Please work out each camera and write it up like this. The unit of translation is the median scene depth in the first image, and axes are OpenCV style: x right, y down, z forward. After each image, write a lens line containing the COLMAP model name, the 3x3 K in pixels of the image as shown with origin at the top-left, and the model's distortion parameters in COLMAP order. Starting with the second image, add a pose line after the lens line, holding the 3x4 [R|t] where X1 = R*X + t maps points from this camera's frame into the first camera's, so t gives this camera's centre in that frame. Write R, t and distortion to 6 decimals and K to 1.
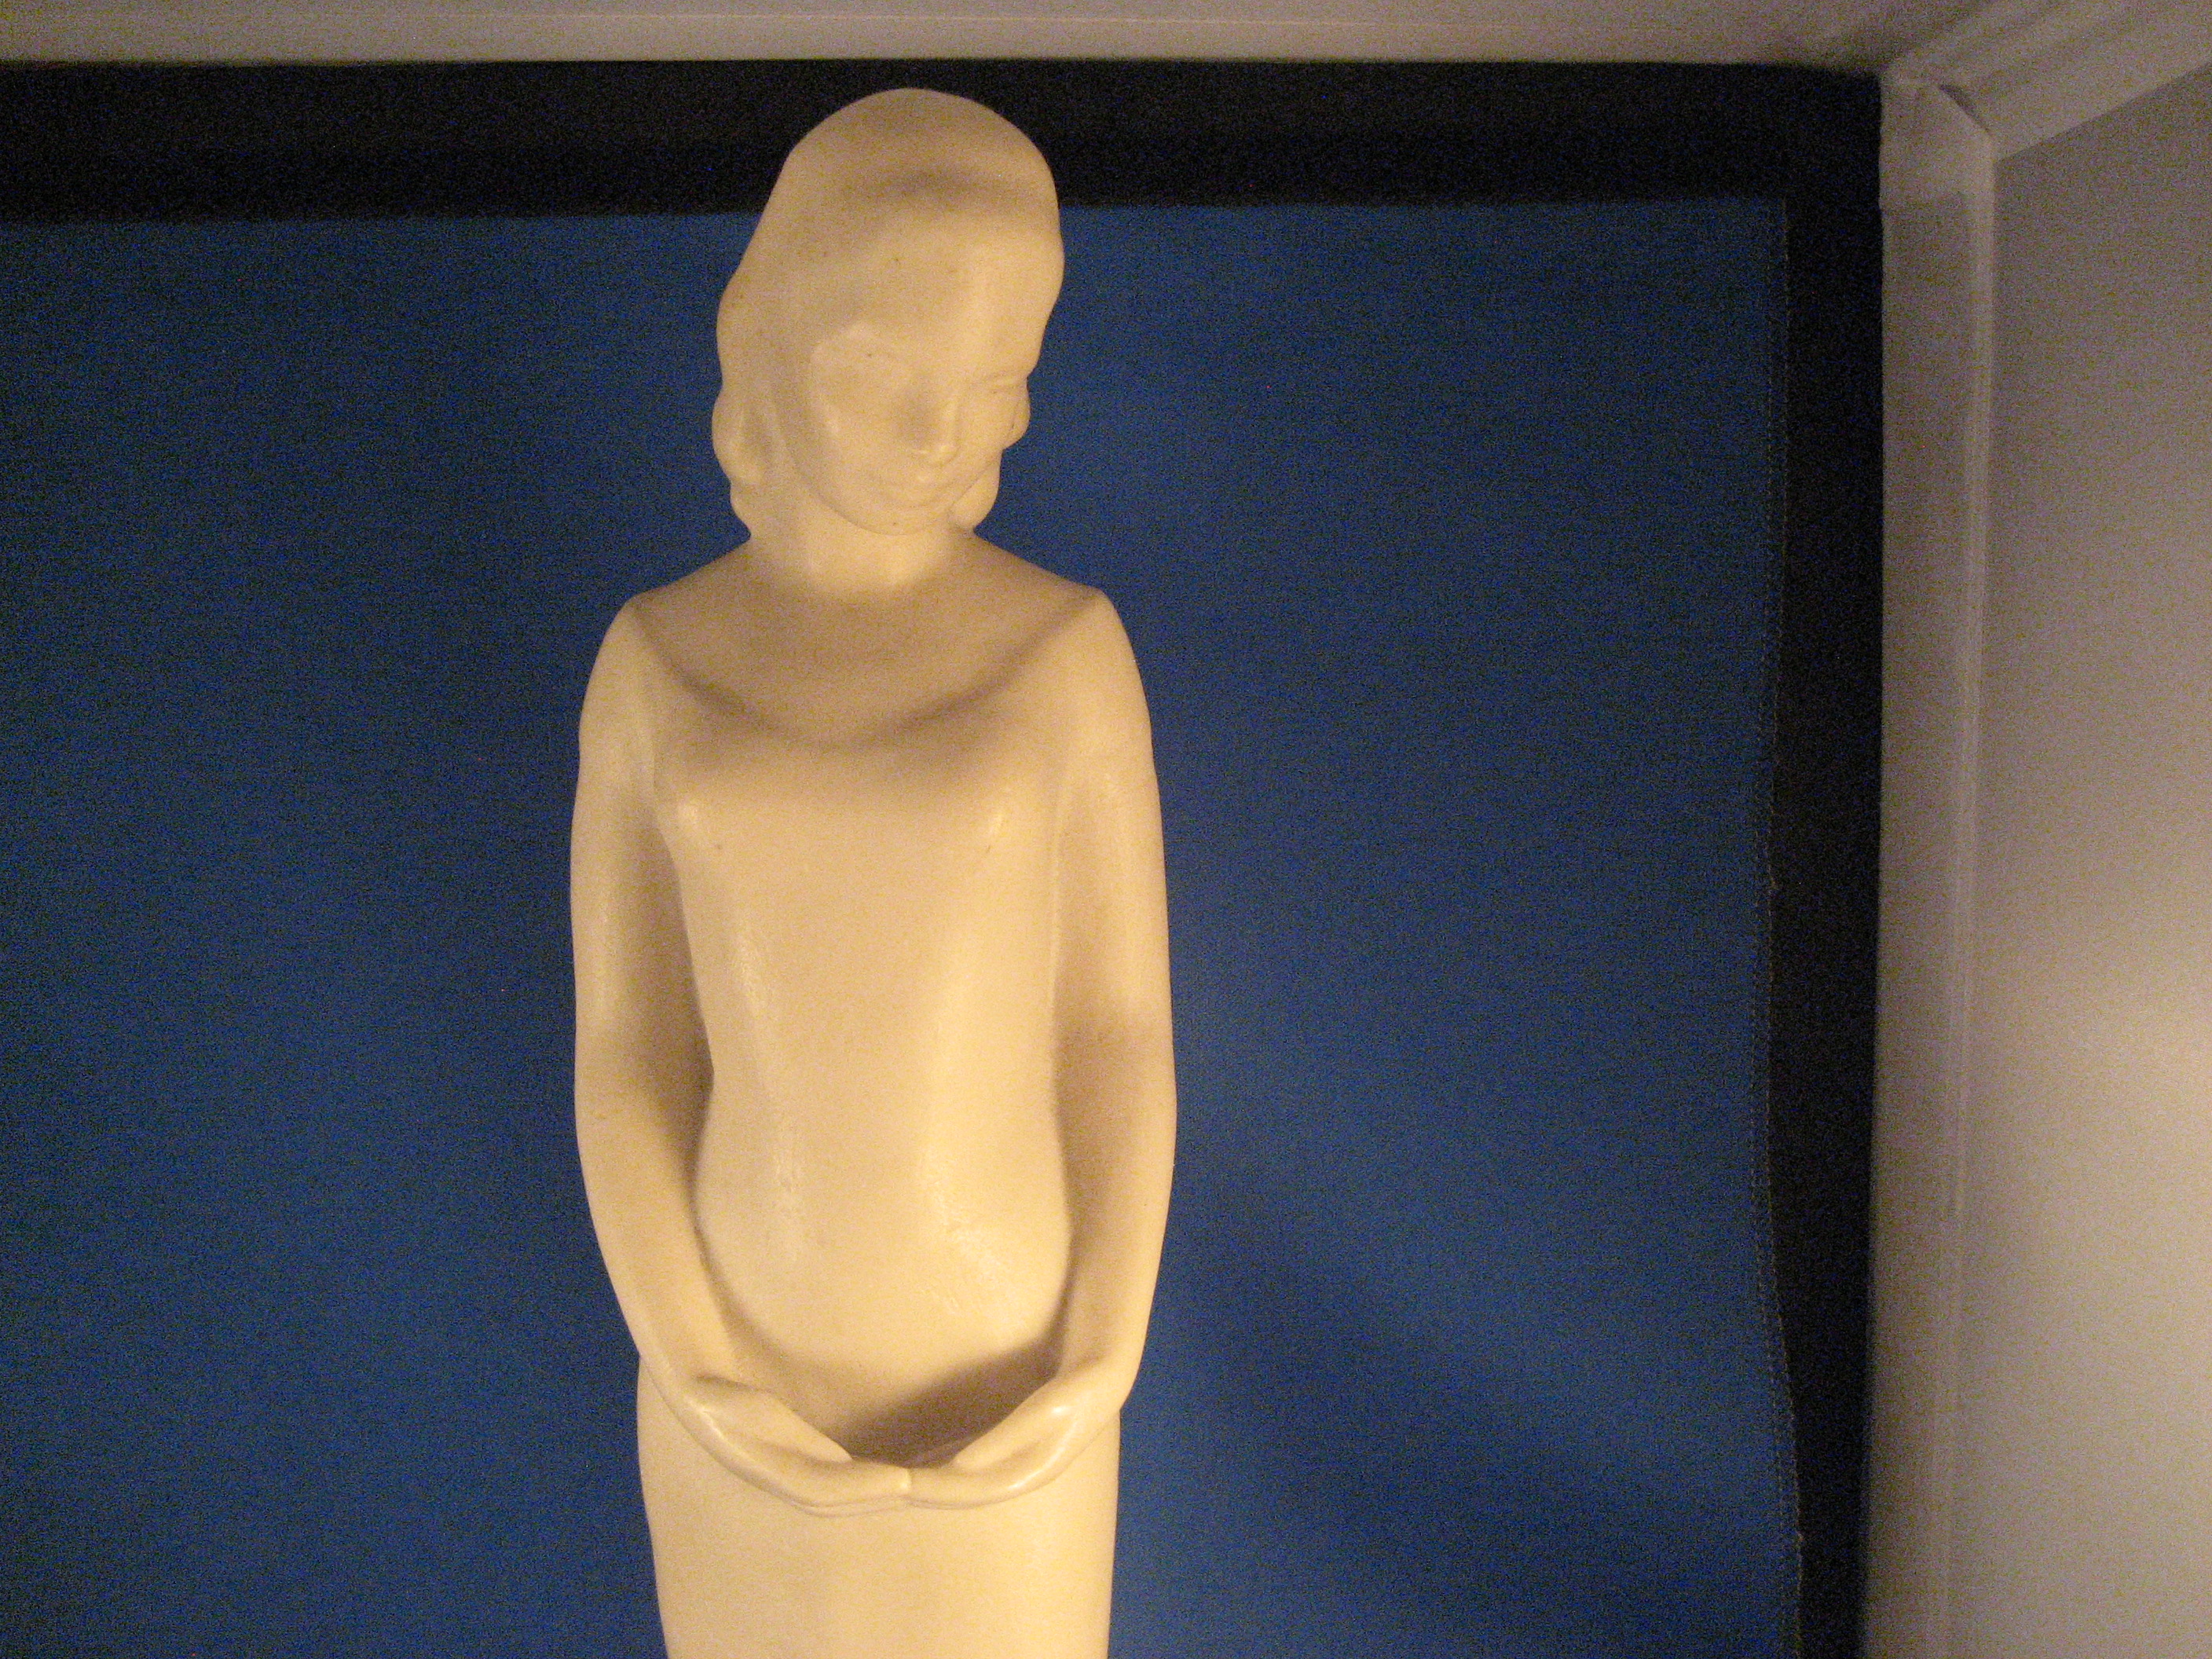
lens RADIAL K [[2309.3, 0, 1106.0], [0, 2309.3, 829.5], [0, 0, 1]] dist [-0.143012, 0.009217]
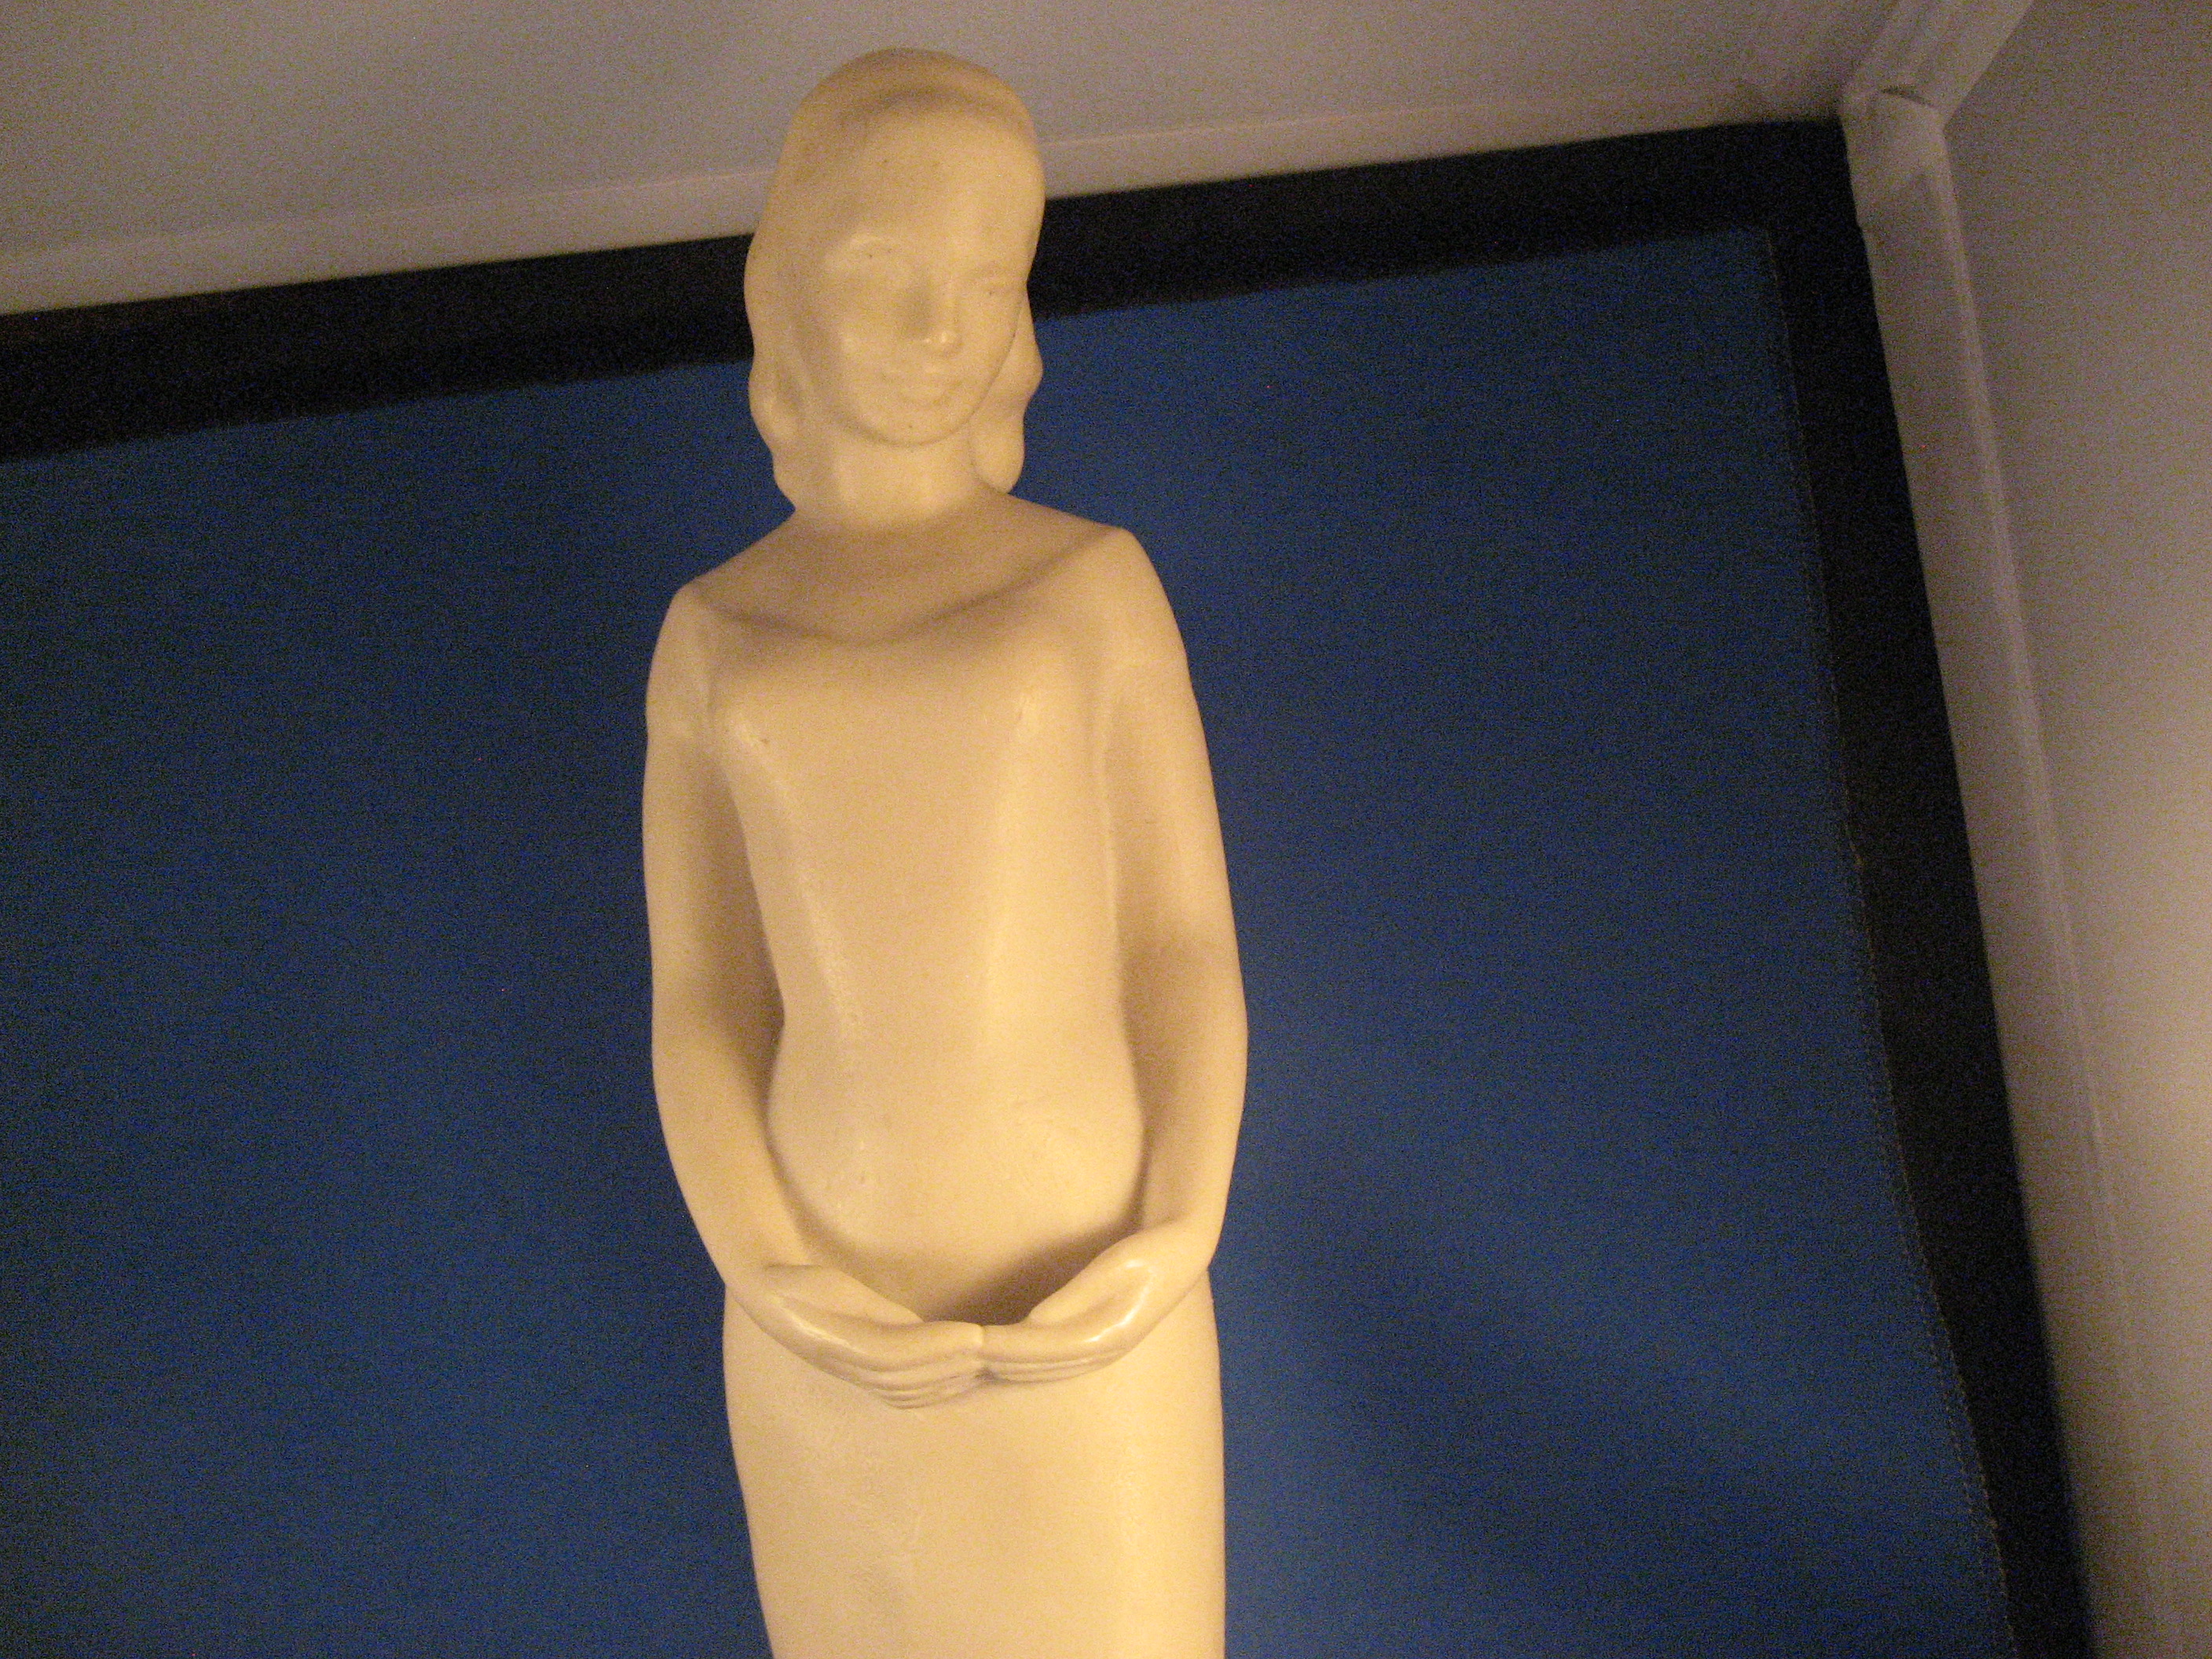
lens RADIAL K [[2309.3, 0, 1106.0], [0, 2309.3, 829.5], [0, 0, 1]] dist [-0.143012, 0.009217]
pose [[0.992066, -0.100668, -0.075309, 0.056737], [0.079564, 0.966537, -0.243876, 0.297135], [0.097340, 0.235949, 0.966878, 0.010098]]
